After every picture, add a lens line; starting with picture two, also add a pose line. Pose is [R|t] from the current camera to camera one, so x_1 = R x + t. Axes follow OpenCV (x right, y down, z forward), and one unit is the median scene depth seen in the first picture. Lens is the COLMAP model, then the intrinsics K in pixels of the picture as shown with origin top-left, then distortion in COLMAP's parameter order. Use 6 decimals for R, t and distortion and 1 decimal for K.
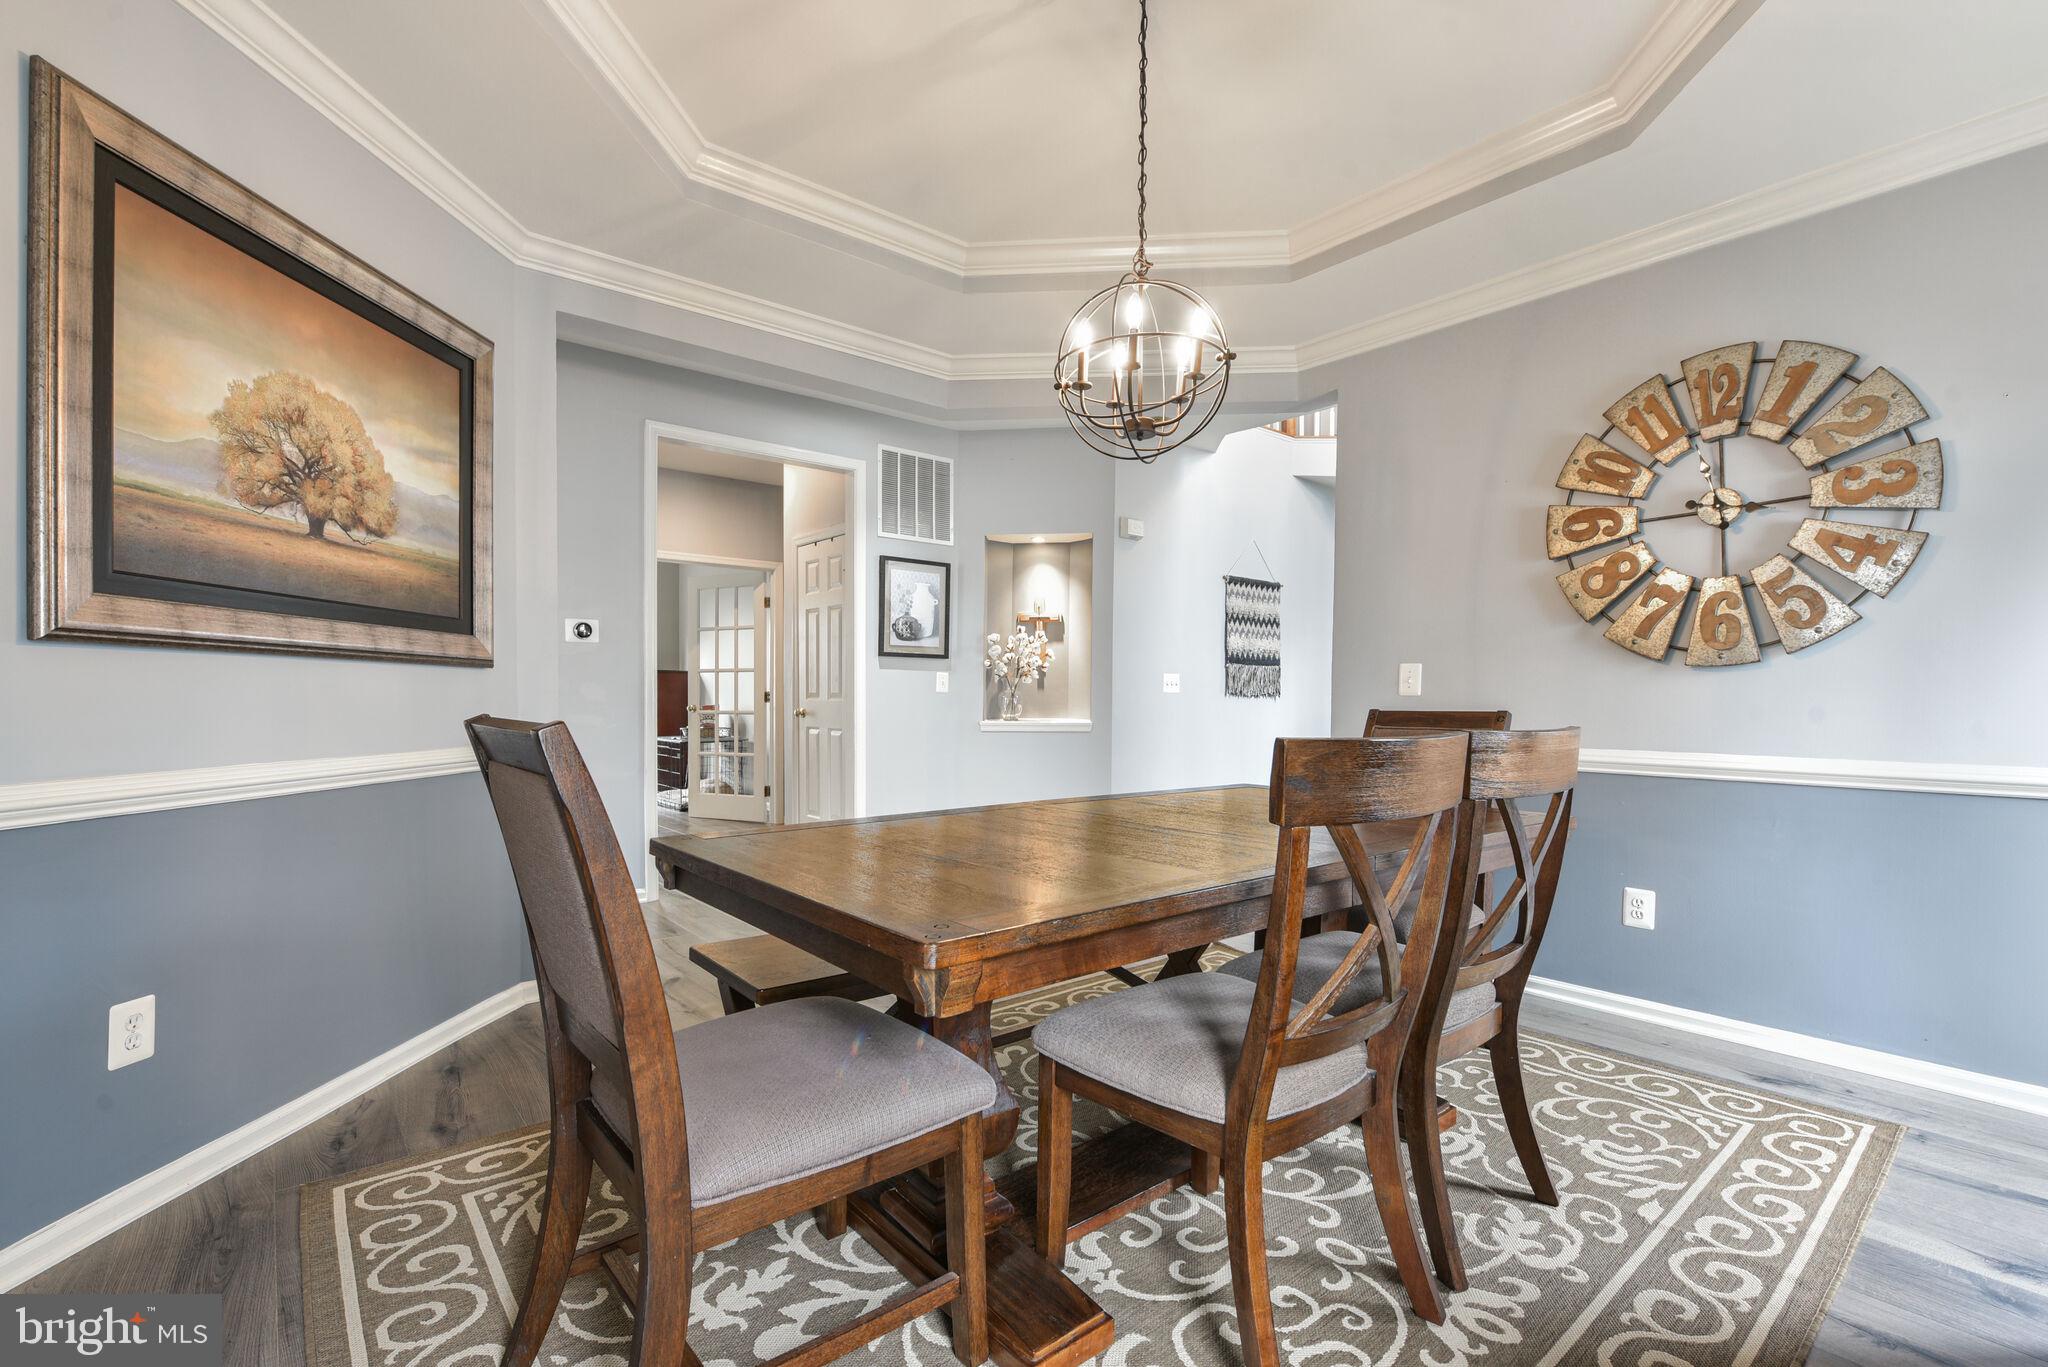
lens RADIAL K [[908.0, 0, 1024.3], [0, 908.0, 709.5], [0, 0, 1]] dist [-0.005269, -0.000926]
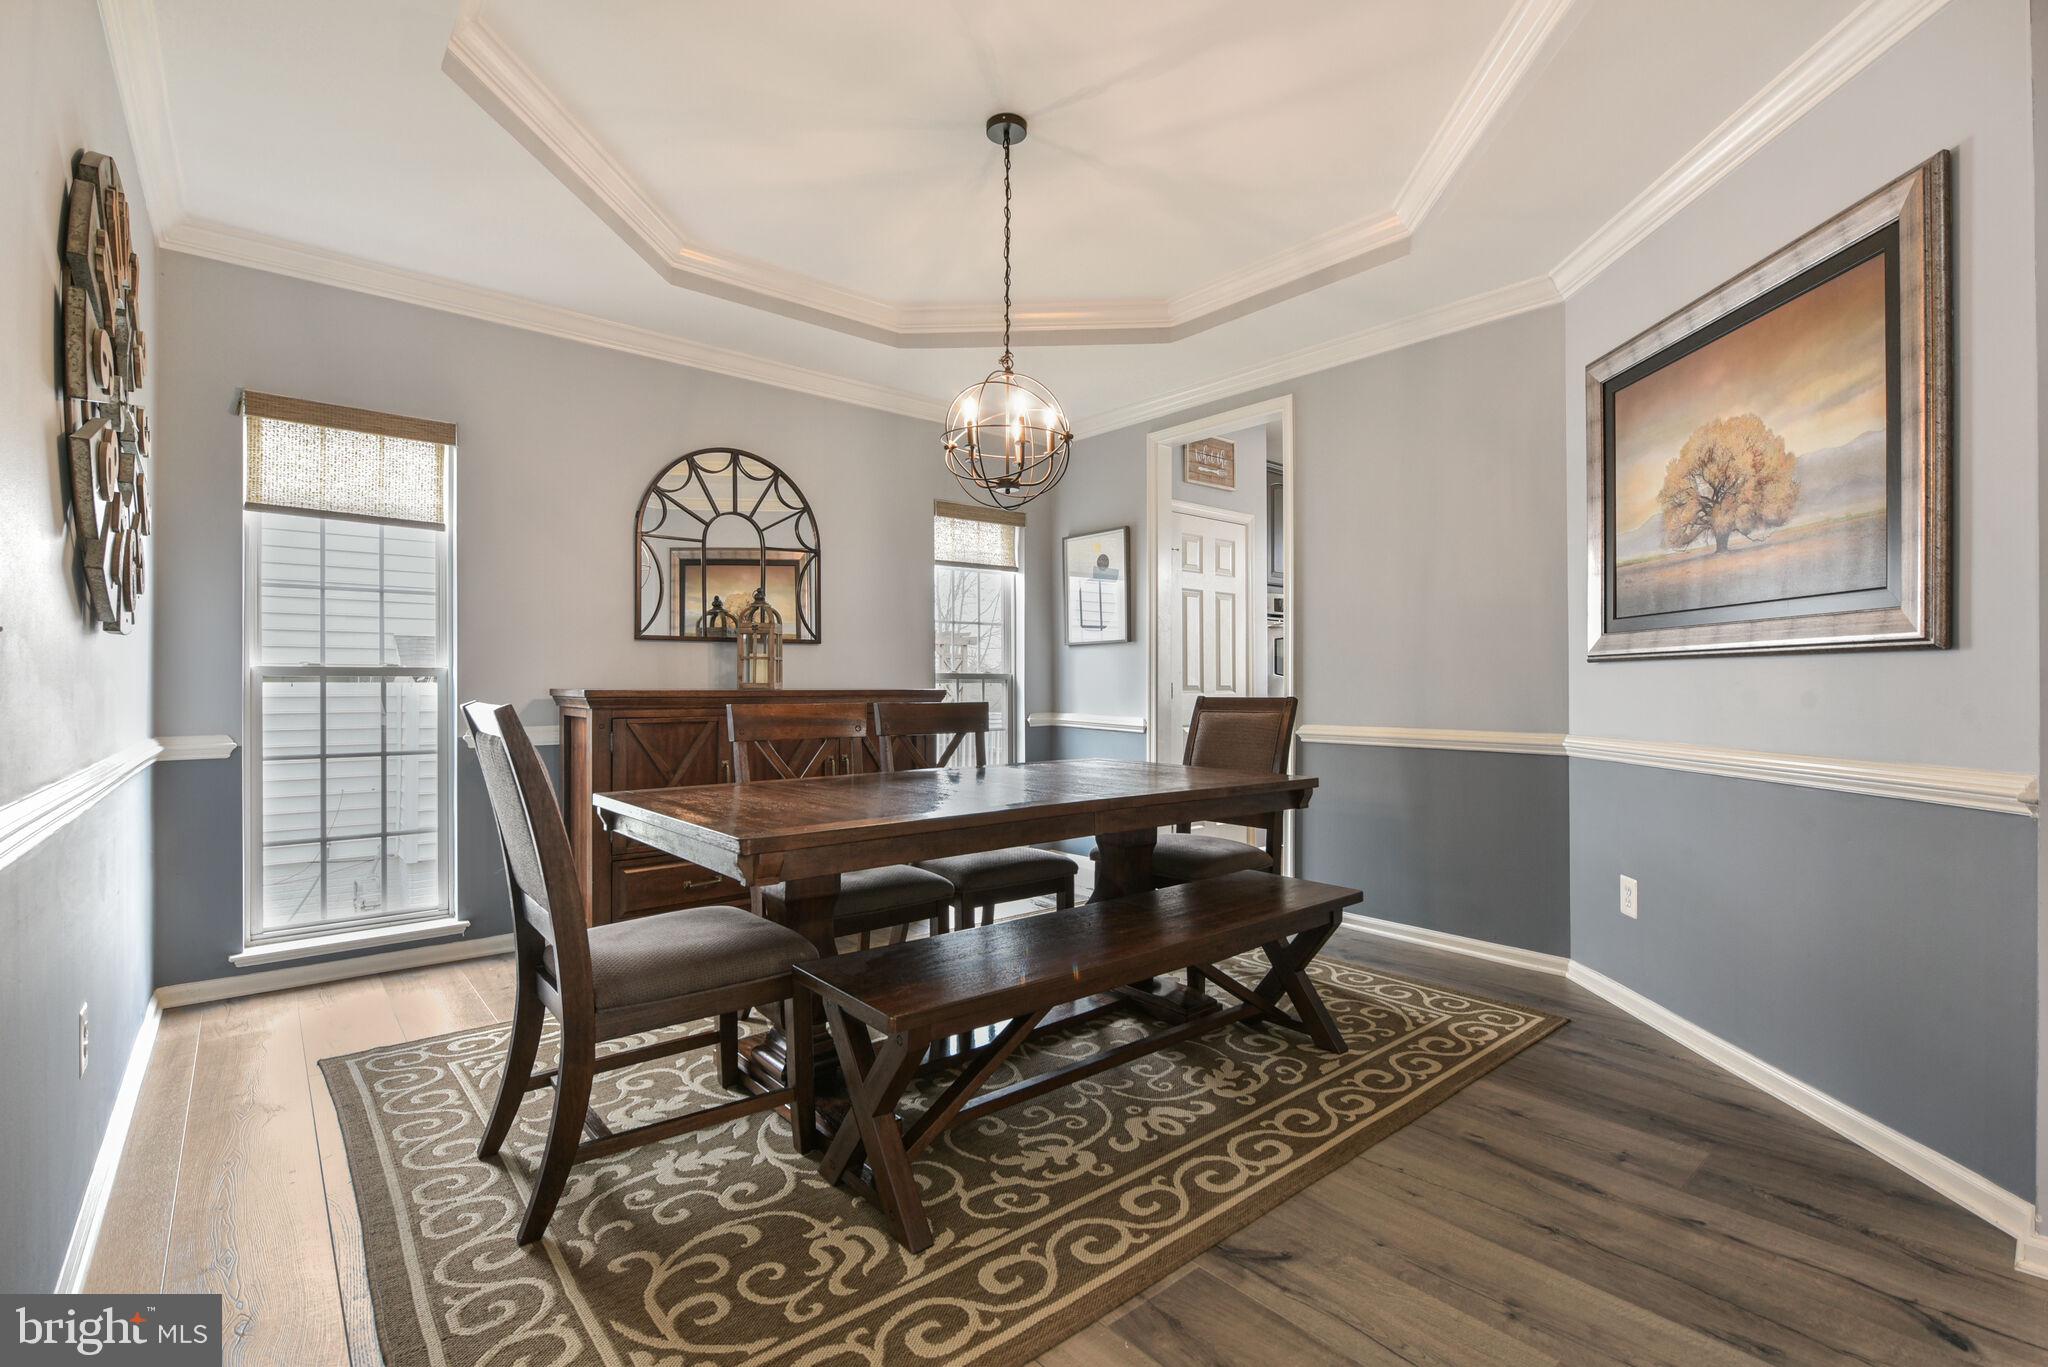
lens RADIAL K [[908.0, 0, 992.6], [0, 908.0, 682.4], [0, 0, 1]] dist [-0.005269, -0.000926]
pose [[-0.999709, -0.007369, 0.022965, 0.097842], [-0.007231, 0.999955, 0.006100, -0.024535], [-0.023008, 0.005932, -0.999718, 1.980520]]
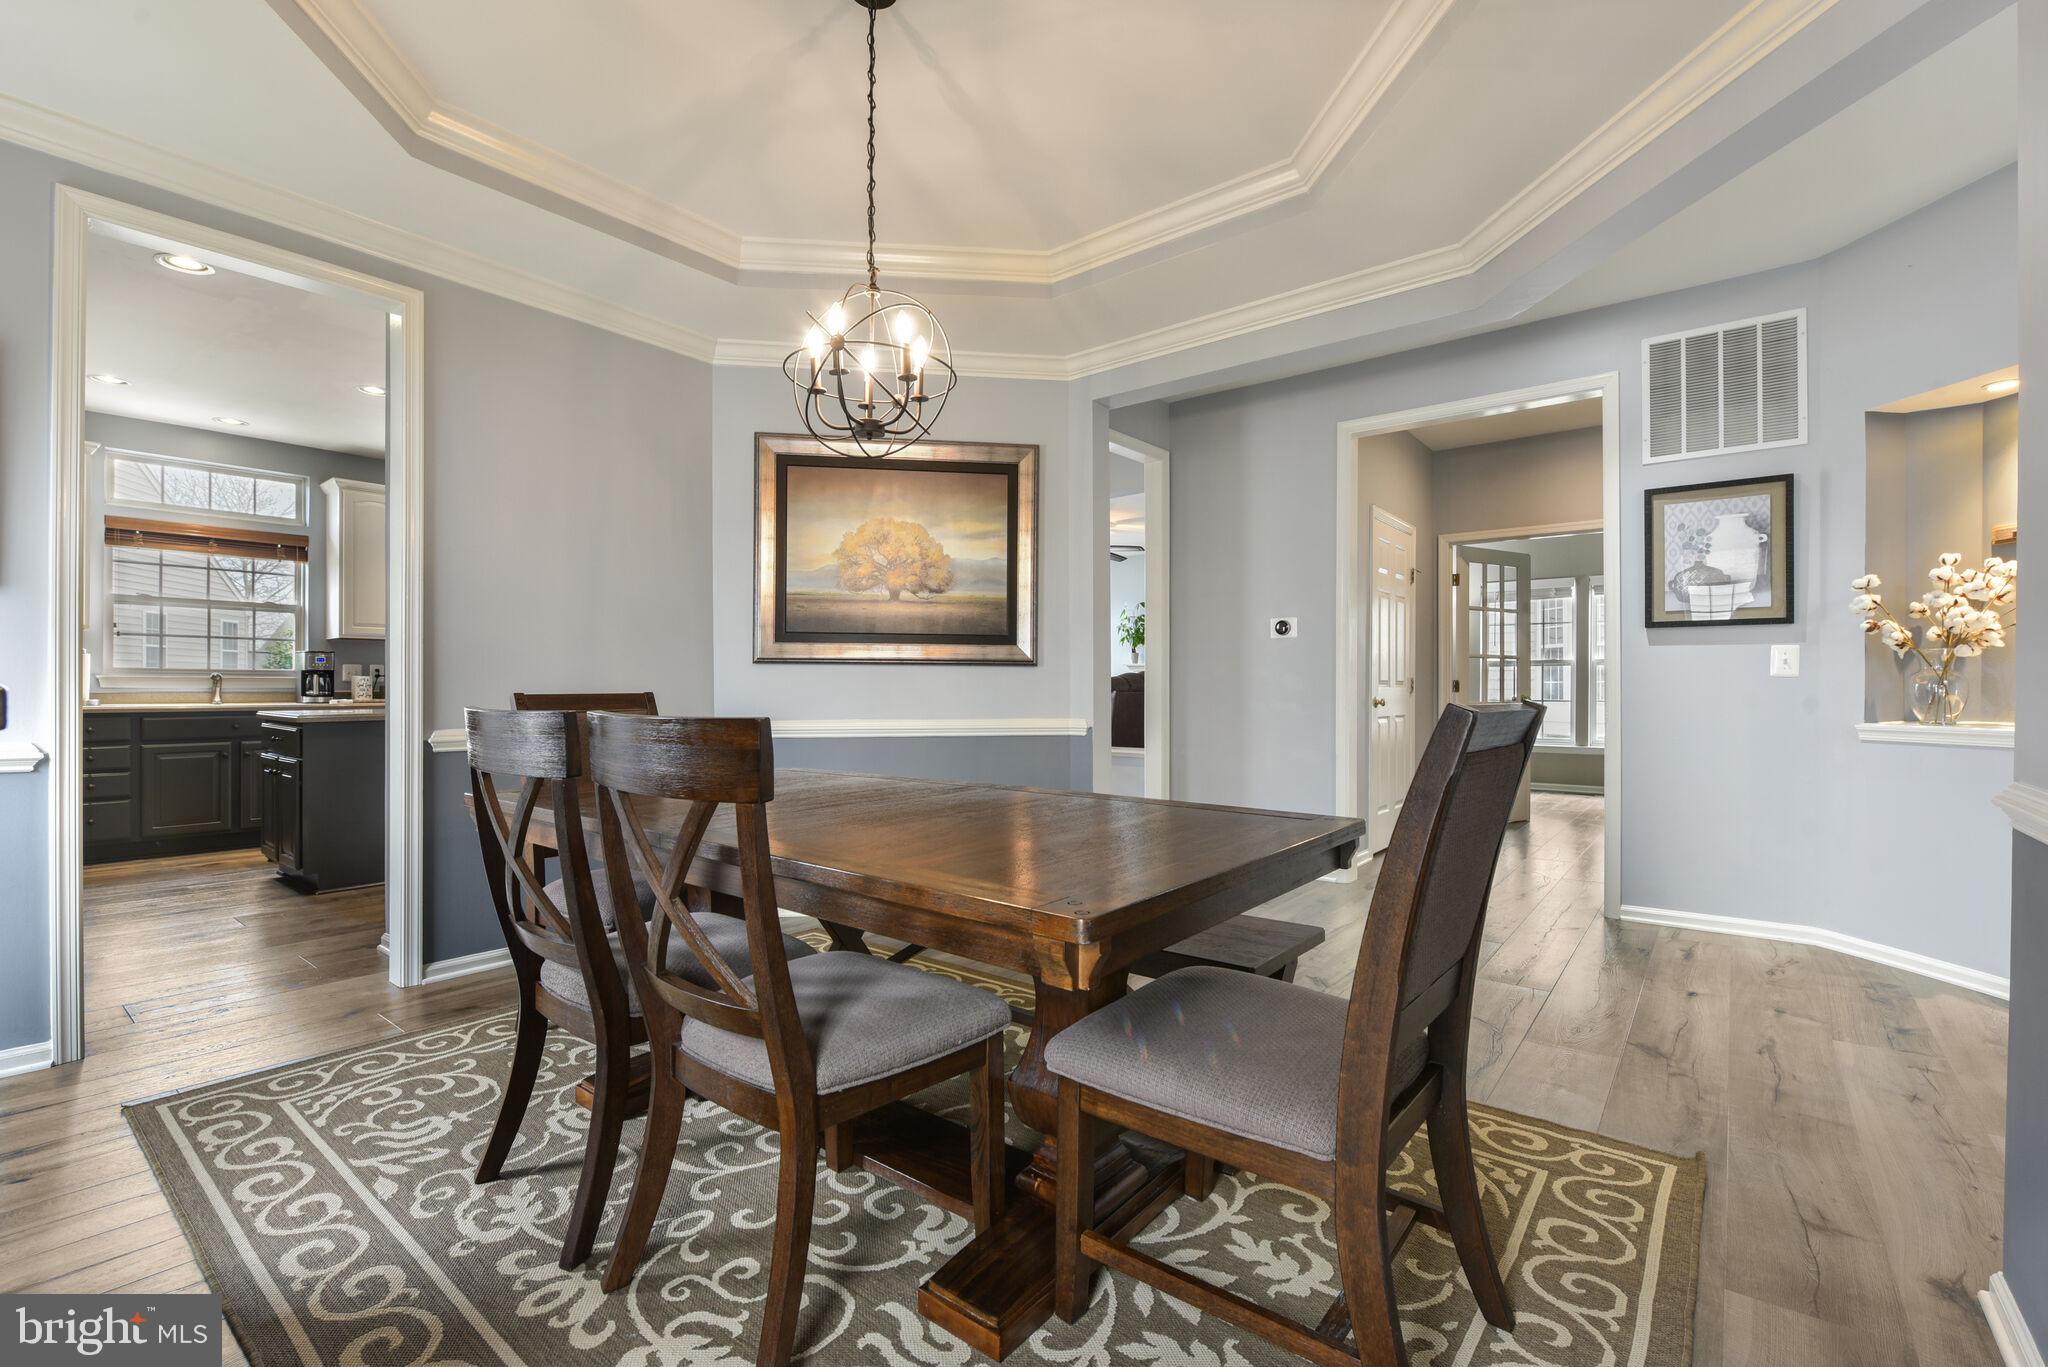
lens RADIAL K [[908.0, 0, 1032.6], [0, 908.0, 688.3], [0, 0, 1]] dist [-0.005269, -0.000926]
pose [[0.201034, -0.002184, -0.979582, 1.021822], [-0.011063, 0.999929, -0.004500, -0.002997], [0.979522, 0.011742, 0.200996, 0.829834]]
